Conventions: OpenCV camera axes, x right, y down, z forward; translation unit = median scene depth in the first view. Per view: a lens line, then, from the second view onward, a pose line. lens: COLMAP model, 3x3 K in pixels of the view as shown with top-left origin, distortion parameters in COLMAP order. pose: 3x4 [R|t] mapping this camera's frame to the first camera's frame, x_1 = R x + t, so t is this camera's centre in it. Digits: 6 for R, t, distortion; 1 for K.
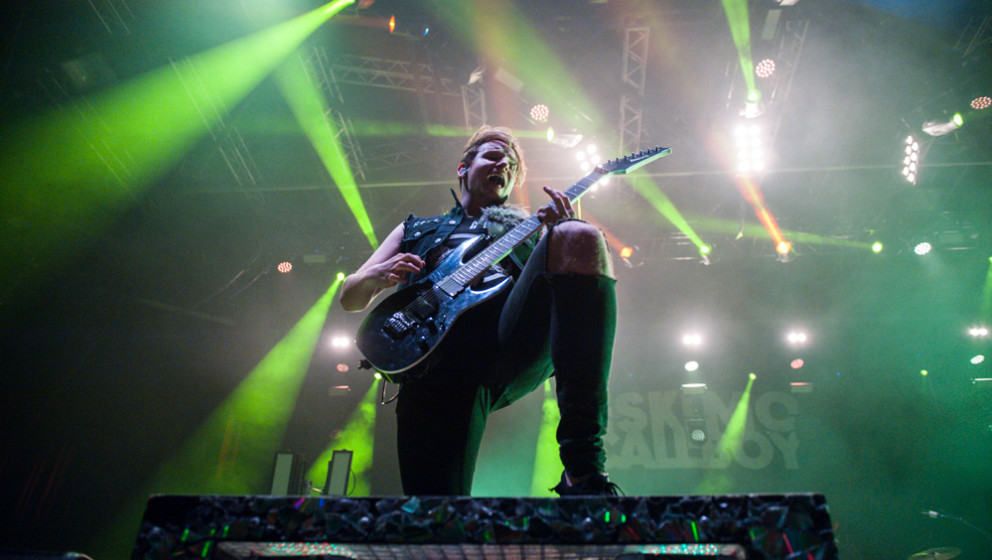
lens RADIAL K [[673.2, 0, 496.0], [0, 673.2, 280.0], [0, 0, 1]] dist [-0.051864, -0.002957]
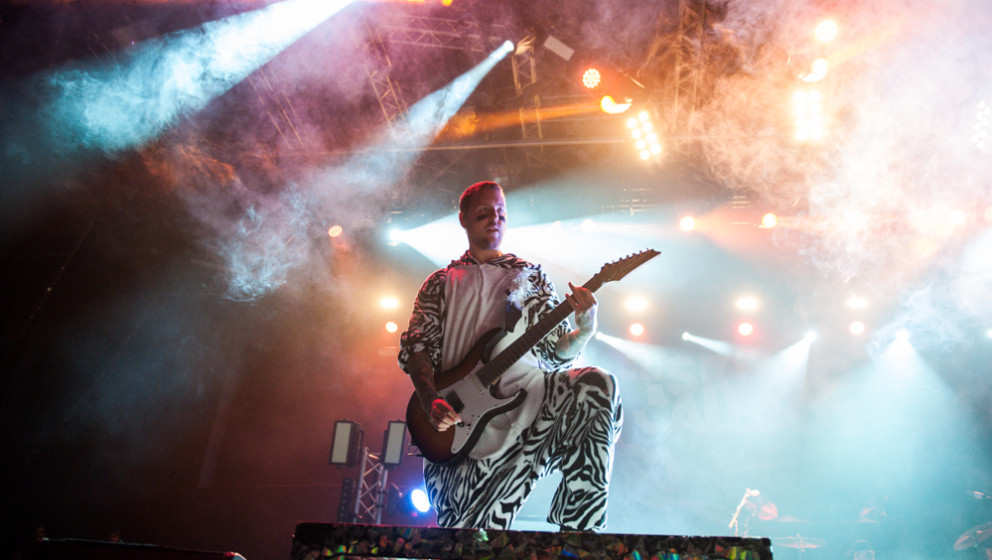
lens RADIAL K [[707.9, 0, 496.0], [0, 707.9, 280.0], [0, 0, 1]] dist [-0.052353, 0.003256]
pose [[0.997462, 0.004024, -0.071093, 0.014218], [0.001669, 0.996807, 0.079834, -0.334322], [0.071187, -0.079750, 0.994270, -0.464163]]
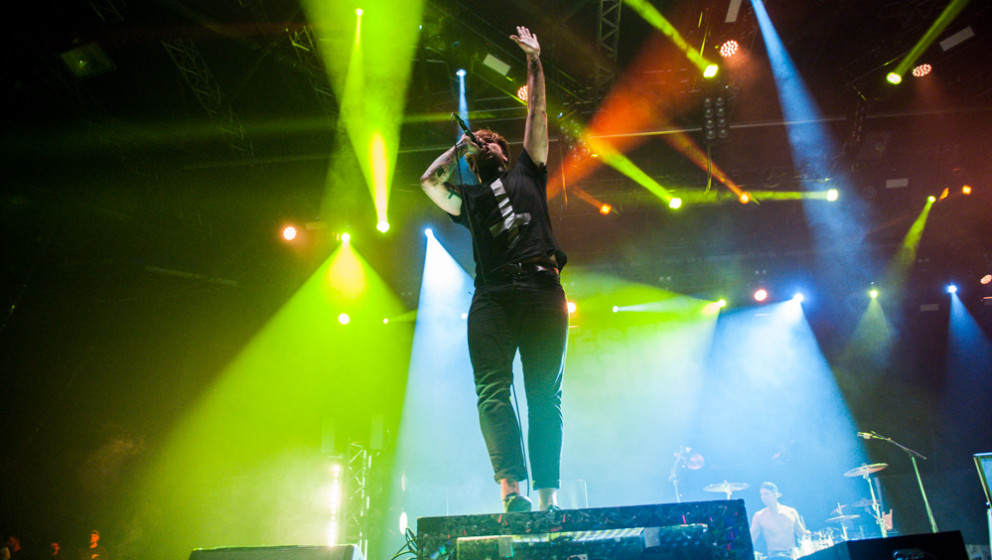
lens RADIAL K [[673.2, 0, 496.0], [0, 673.2, 280.0], [0, 0, 1]] dist [-0.051864, -0.002957]
pose [[0.997994, -0.051227, 0.037192, -0.336987], [0.046560, 0.992035, 0.117038, -0.646956], [-0.042891, -0.115072, 0.992431, -0.988871]]
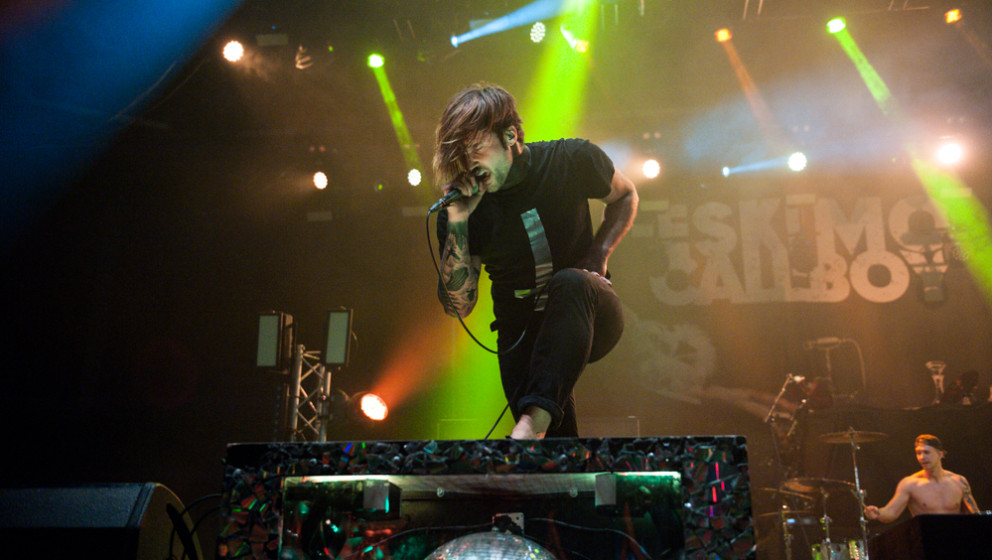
lens RADIAL K [[966.8, 0, 496.0], [0, 966.8, 280.0], [0, 0, 1]] dist [0.052845, -0.162045]
pose [[0.998499, -0.029900, -0.045879, 0.099475], [0.040763, 0.965267, 0.258068, -0.470813], [0.036569, -0.259550, 0.965037, -0.757932]]
